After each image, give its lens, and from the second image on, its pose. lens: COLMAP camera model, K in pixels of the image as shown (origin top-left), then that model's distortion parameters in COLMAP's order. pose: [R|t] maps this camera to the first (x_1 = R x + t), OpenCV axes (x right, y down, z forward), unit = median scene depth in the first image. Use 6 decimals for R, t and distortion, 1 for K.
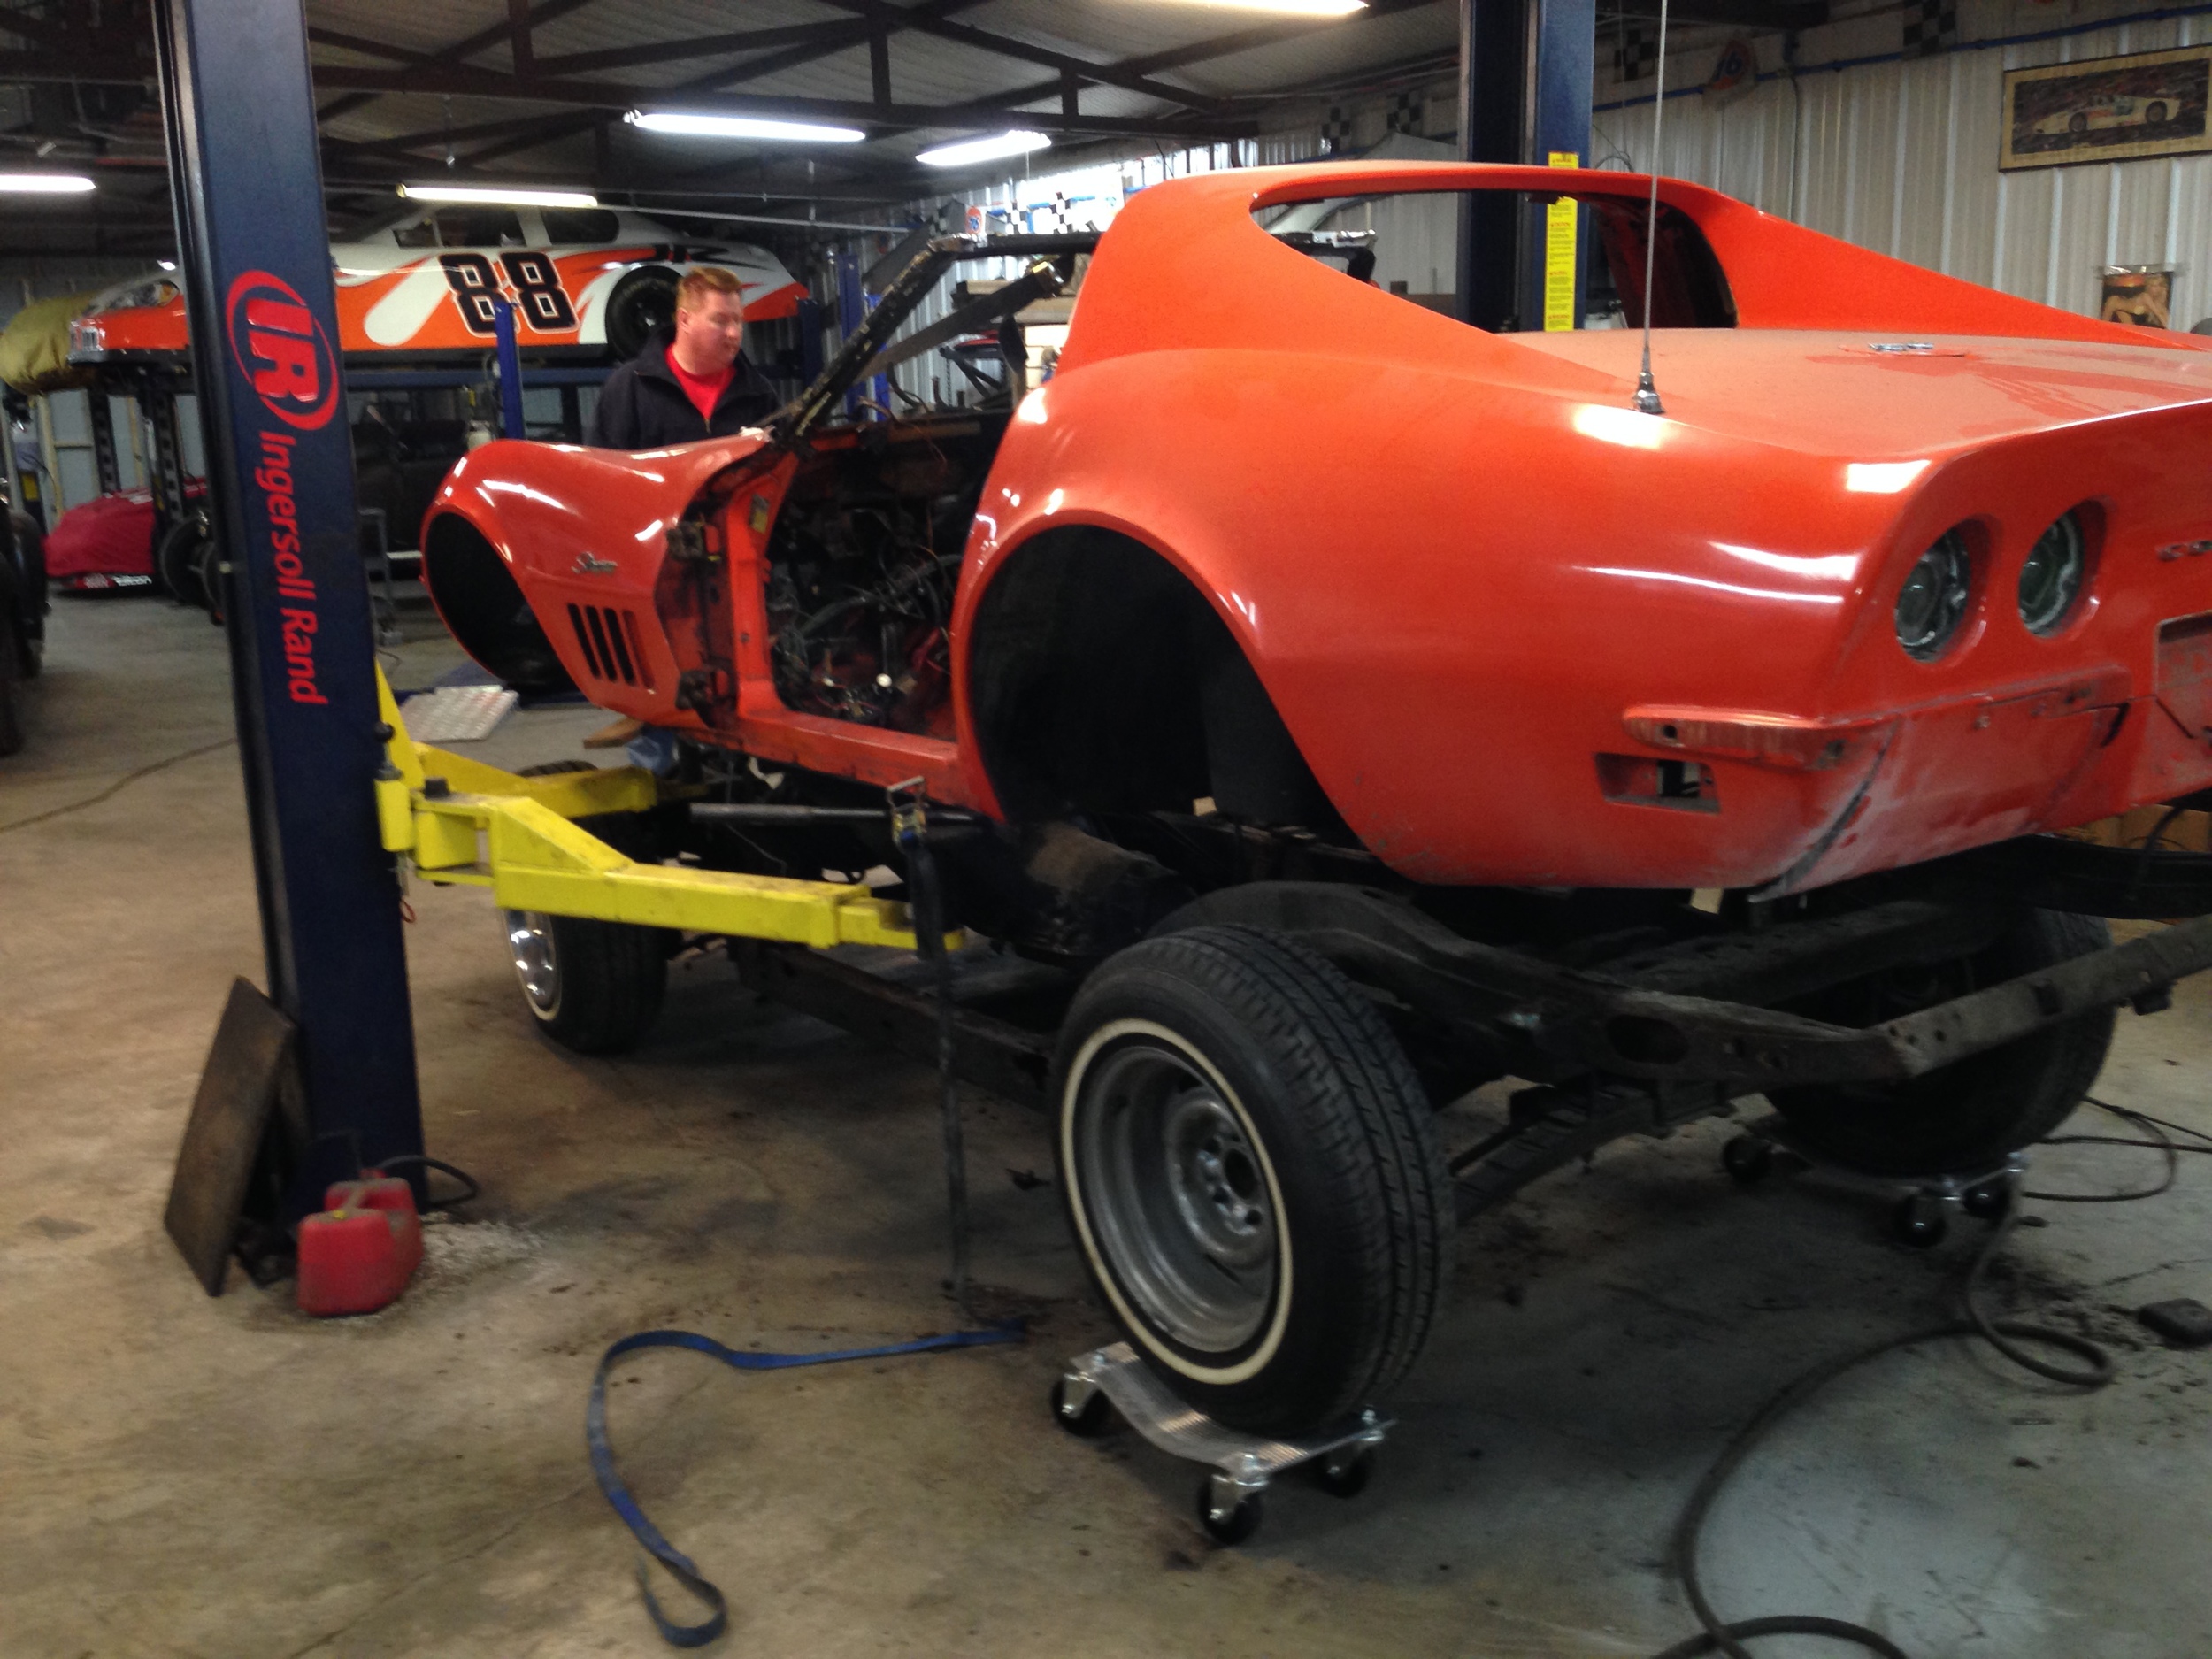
lens RADIAL K [[2102.0, 0, 1131.7], [0, 2102.0, 834.9], [0, 0, 1]] dist [0.155405, -0.241584]
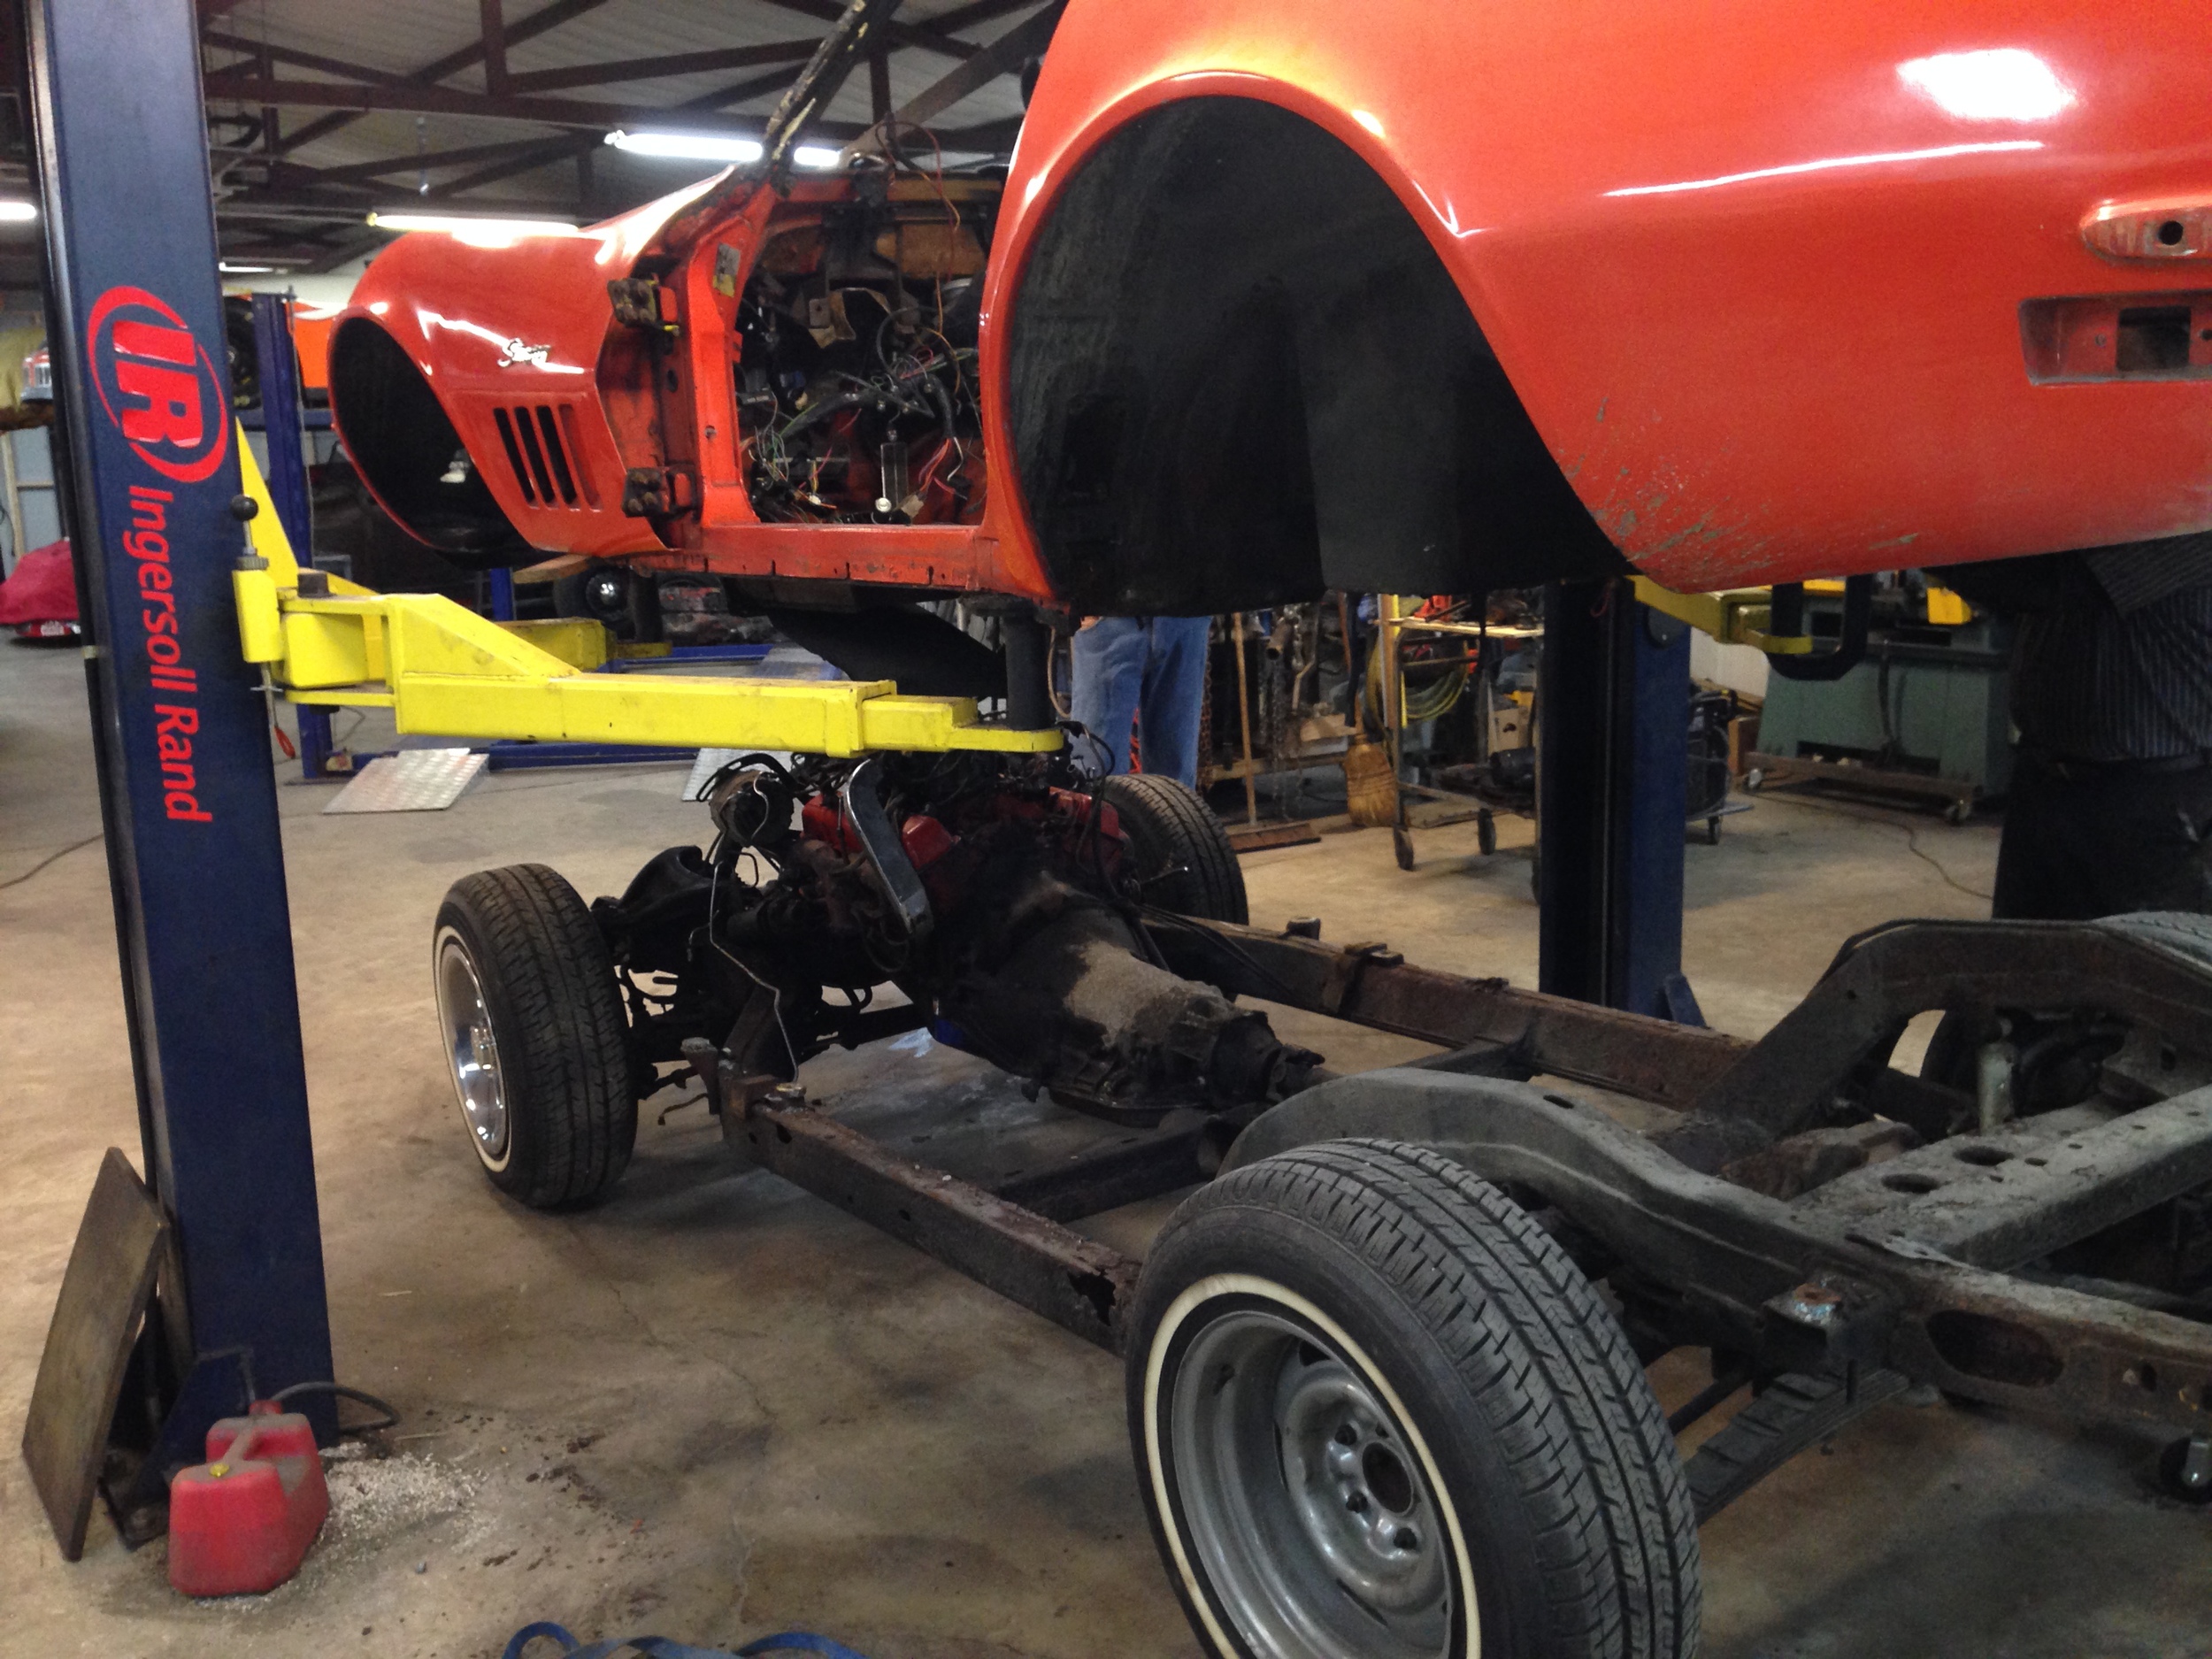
lens RADIAL K [[1935.3, 0, 1106.0], [0, 1935.3, 829.5], [0, 0, 1]] dist [0.118371, -0.181304]
pose [[0.999967, 0.001438, 0.008042, -0.046149], [-0.001414, 0.999995, -0.002922, -0.057407], [-0.008046, 0.002911, 0.999963, 0.259926]]
